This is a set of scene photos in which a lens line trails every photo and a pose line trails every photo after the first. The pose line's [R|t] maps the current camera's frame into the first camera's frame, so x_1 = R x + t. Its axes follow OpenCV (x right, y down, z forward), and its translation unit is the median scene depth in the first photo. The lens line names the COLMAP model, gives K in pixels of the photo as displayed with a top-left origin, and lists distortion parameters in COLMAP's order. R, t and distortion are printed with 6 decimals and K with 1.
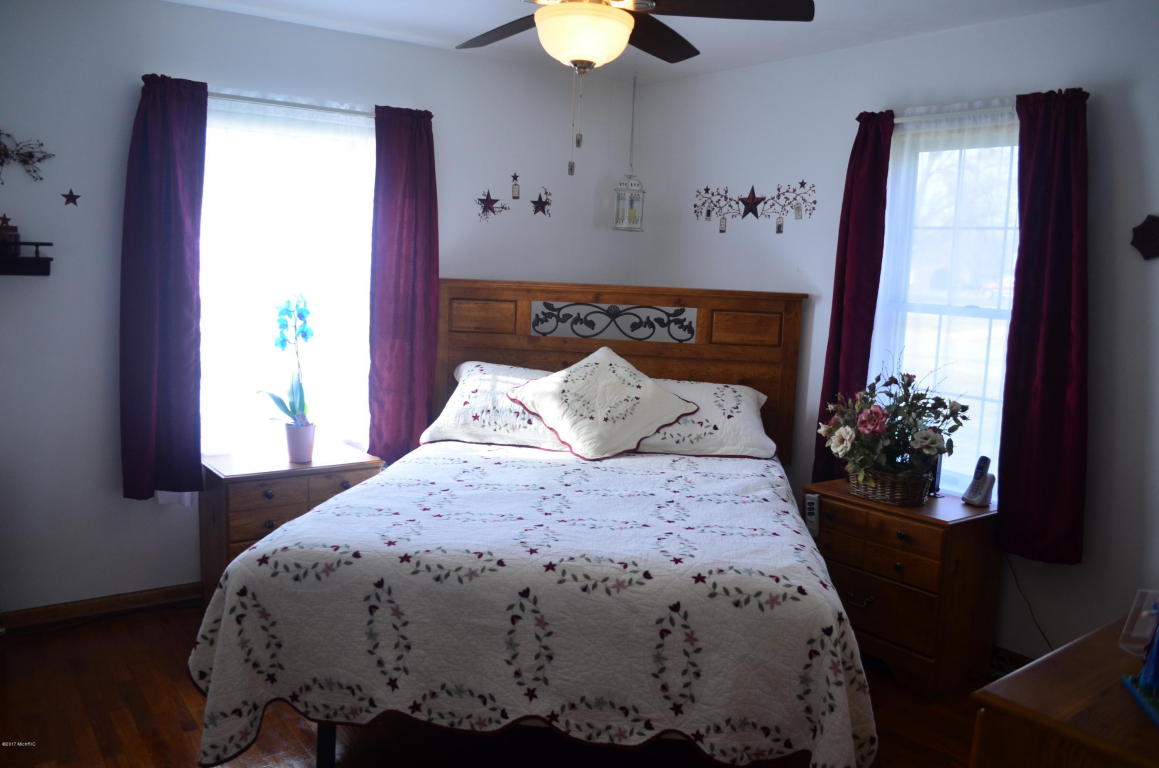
lens RADIAL K [[915.7, 0, 579.5], [0, 915.7, 382.3], [0, 0, 1]] dist [-0.078201, 0.007231]
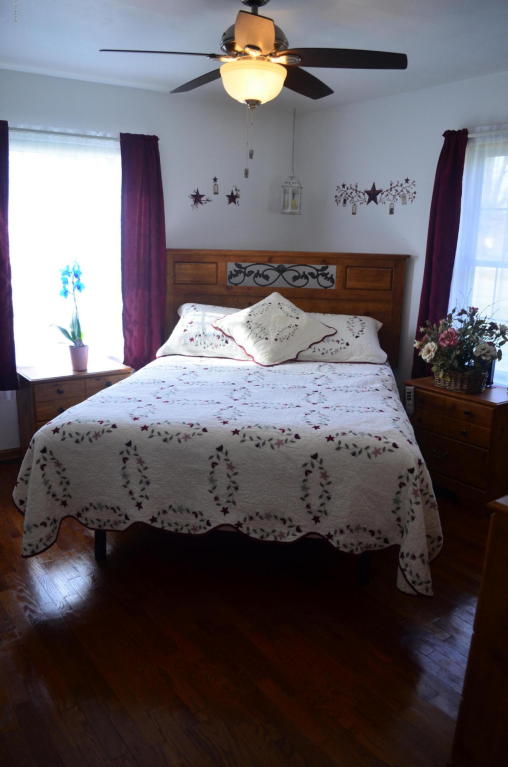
lens RADIAL K [[606.0, 0, 251.2], [0, 606.0, 384.5], [0, 0, 1]] dist [-0.078201, 0.007231]
pose [[0.999524, -0.012010, -0.028431, 0.016830], [0.015055, 0.993878, 0.109448, 0.003923], [0.026942, -0.109824, 0.993586, -0.021755]]
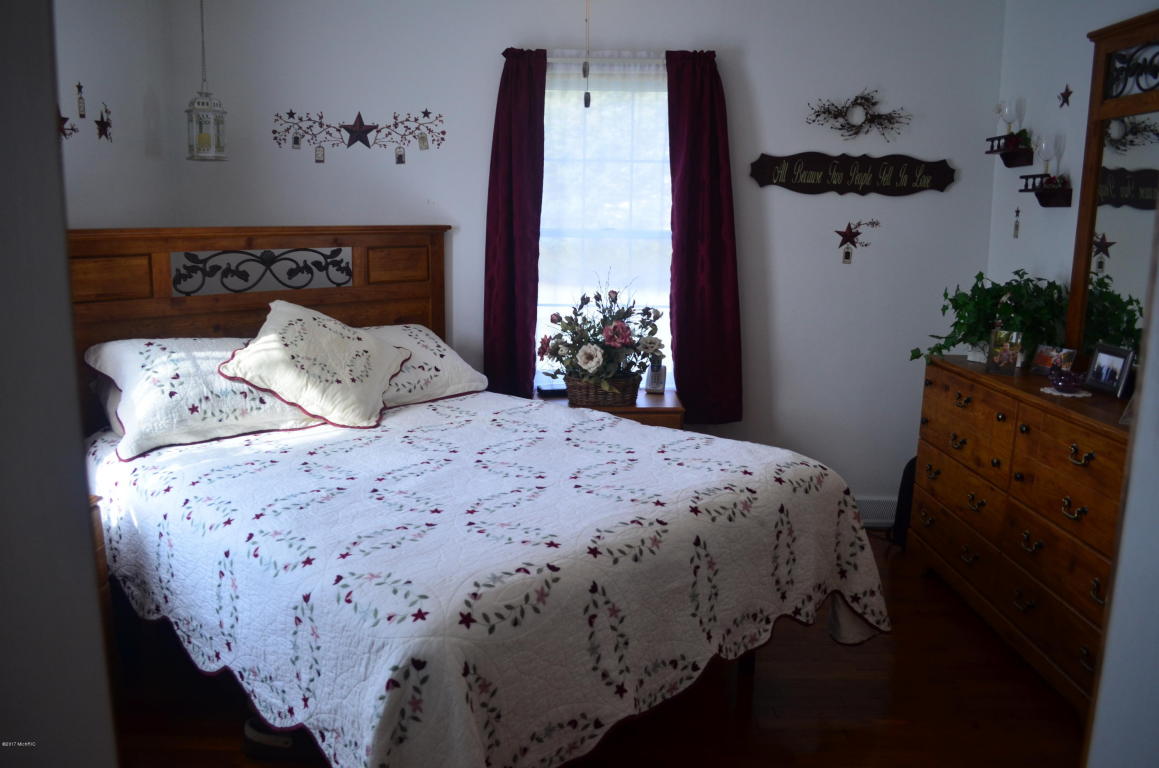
lens RADIAL K [[915.7, 0, 580.8], [0, 915.7, 383.8], [0, 0, 1]] dist [-0.078201, 0.007231]
pose [[0.599818, -0.179099, 0.779834, -0.575168], [0.112442, 0.983823, 0.139462, -0.058606], [-0.792196, 0.004034, 0.610253, 0.325111]]
